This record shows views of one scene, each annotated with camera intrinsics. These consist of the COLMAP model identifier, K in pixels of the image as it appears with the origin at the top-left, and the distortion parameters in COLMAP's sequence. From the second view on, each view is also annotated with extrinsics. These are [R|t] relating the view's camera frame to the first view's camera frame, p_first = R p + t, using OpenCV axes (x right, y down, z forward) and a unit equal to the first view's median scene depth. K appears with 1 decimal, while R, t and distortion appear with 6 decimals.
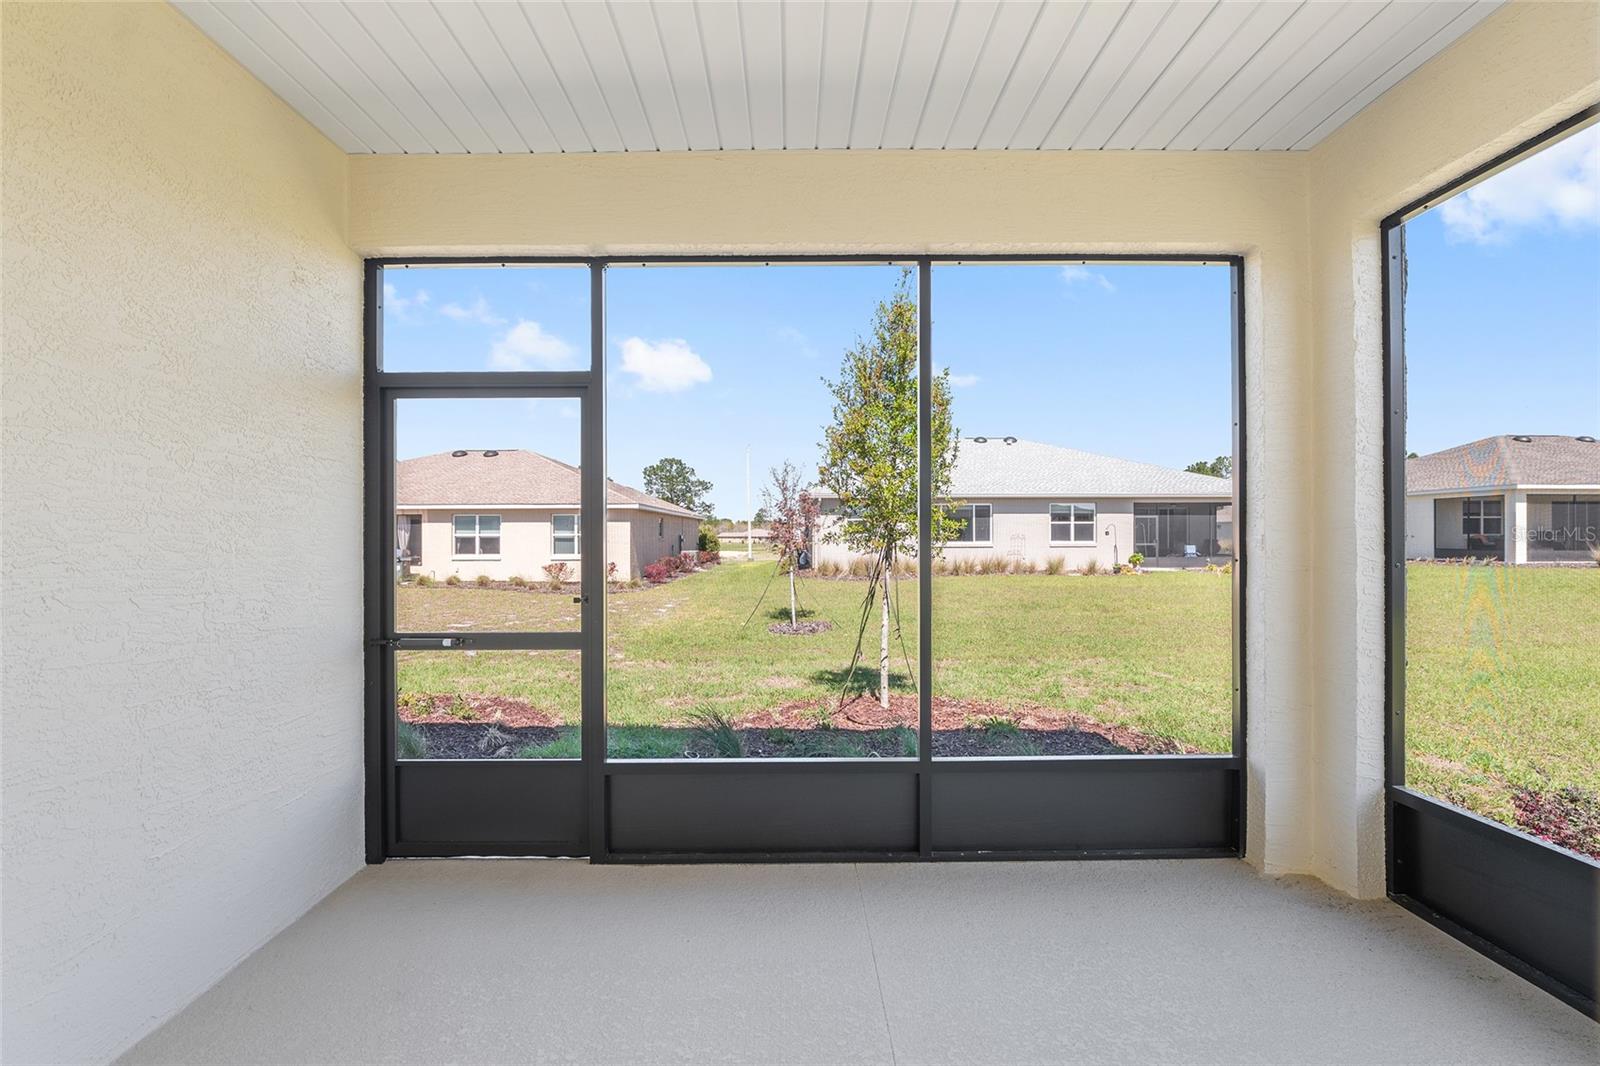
lens RADIAL K [[649.3, 0, 801.5], [0, 649.3, 524.9], [0, 0, 1]] dist [-0.002097, -0.000245]
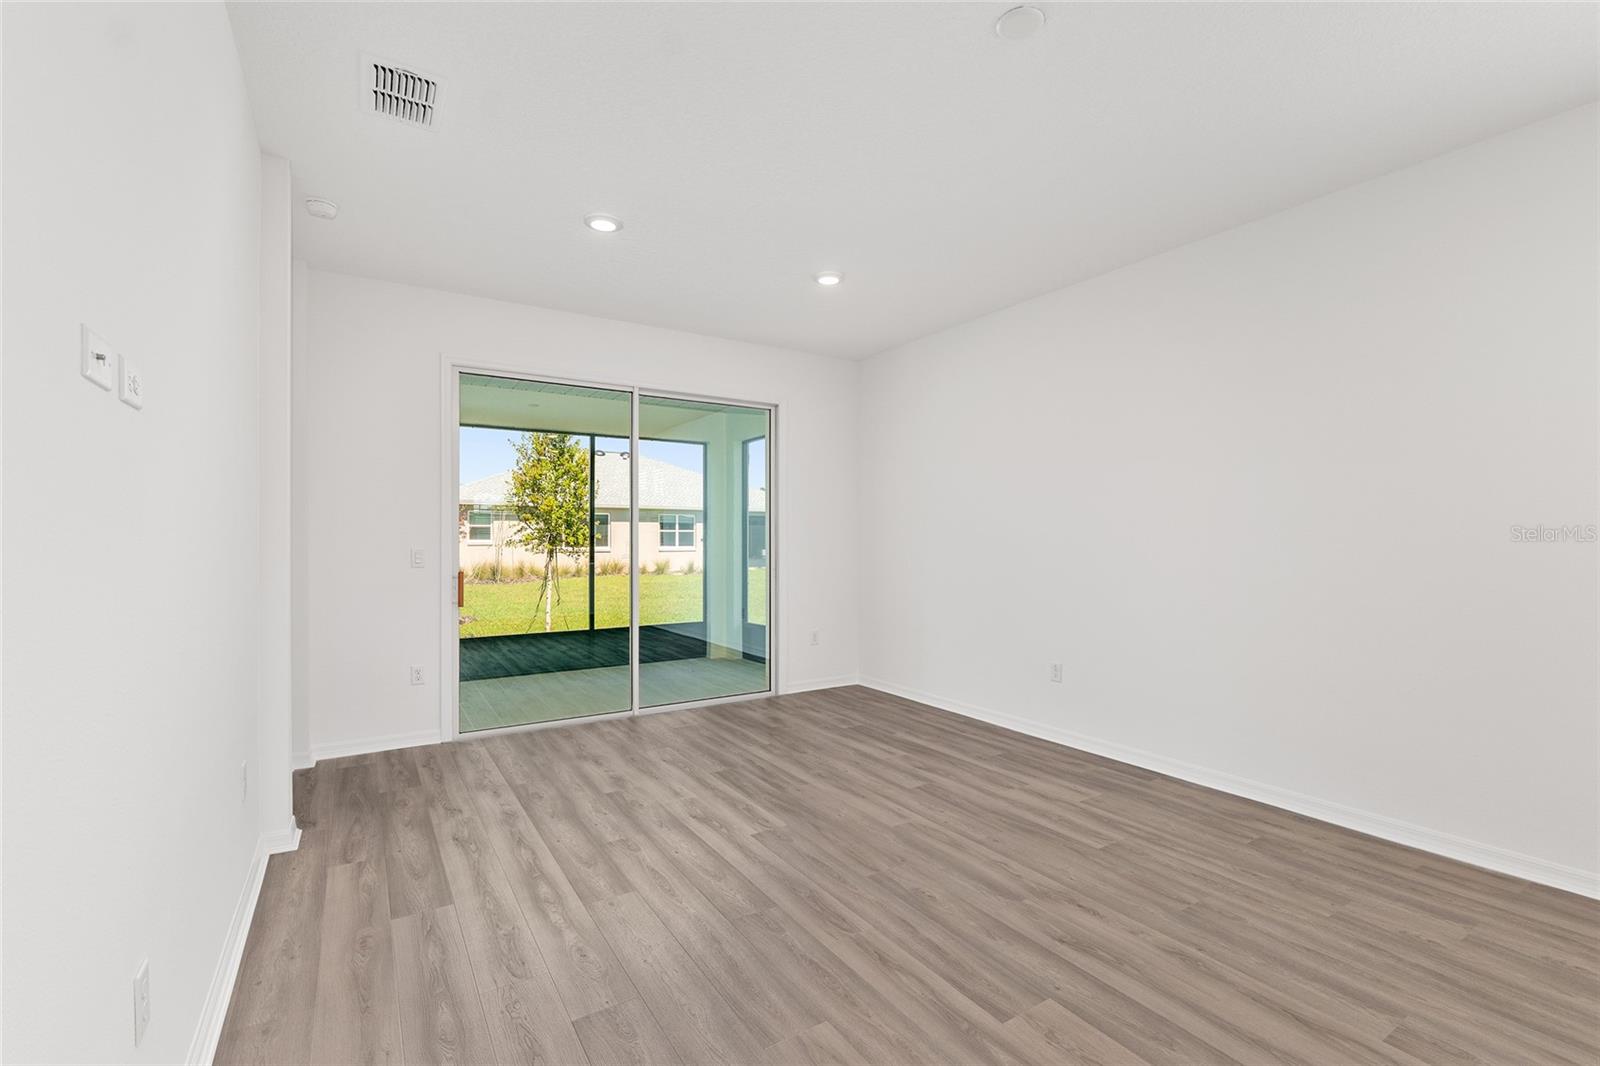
lens RADIAL K [[691.6, 0, 795.0], [0, 691.6, 537.0], [0, 0, 1]] dist [-0.003800, -0.000401]
pose [[0.851980, 0.004563, 0.523555, -0.066869], [-0.009828, 0.999925, 0.007279, -0.003815], [-0.523482, -0.011348, 0.851961, -0.208264]]
